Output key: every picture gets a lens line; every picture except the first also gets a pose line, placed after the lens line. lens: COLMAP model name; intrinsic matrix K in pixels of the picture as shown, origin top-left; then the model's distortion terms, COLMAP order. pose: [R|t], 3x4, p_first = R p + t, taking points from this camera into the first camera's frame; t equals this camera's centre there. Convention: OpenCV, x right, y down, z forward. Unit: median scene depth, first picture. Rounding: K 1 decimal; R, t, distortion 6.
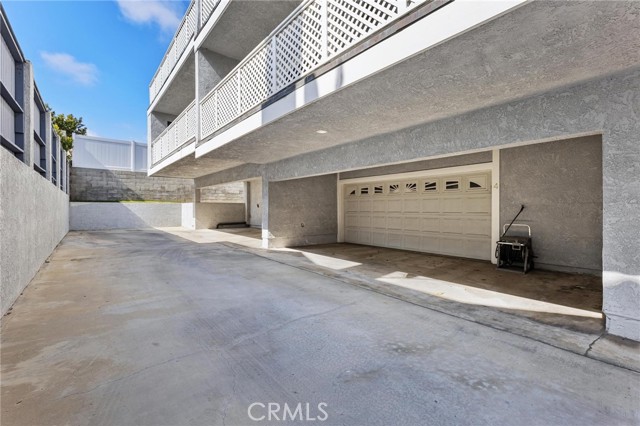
lens RADIAL K [[272.6, 0, 319.5], [0, 272.6, 211.6], [0, 0, 1]] dist [0.003405, -0.000763]
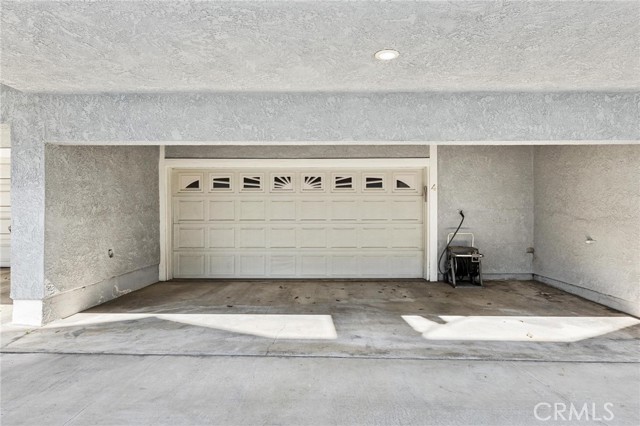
lens RADIAL K [[372.6, 0, 320.0], [0, 372.6, 211.2], [0, 0, 1]] dist [0.001554, 0.000306]
pose [[0.648076, 0.002844, 0.761571, -0.396821], [0.008773, 0.999899, -0.011200, -0.010659], [-0.761525, 0.013939, 0.647985, 0.475822]]
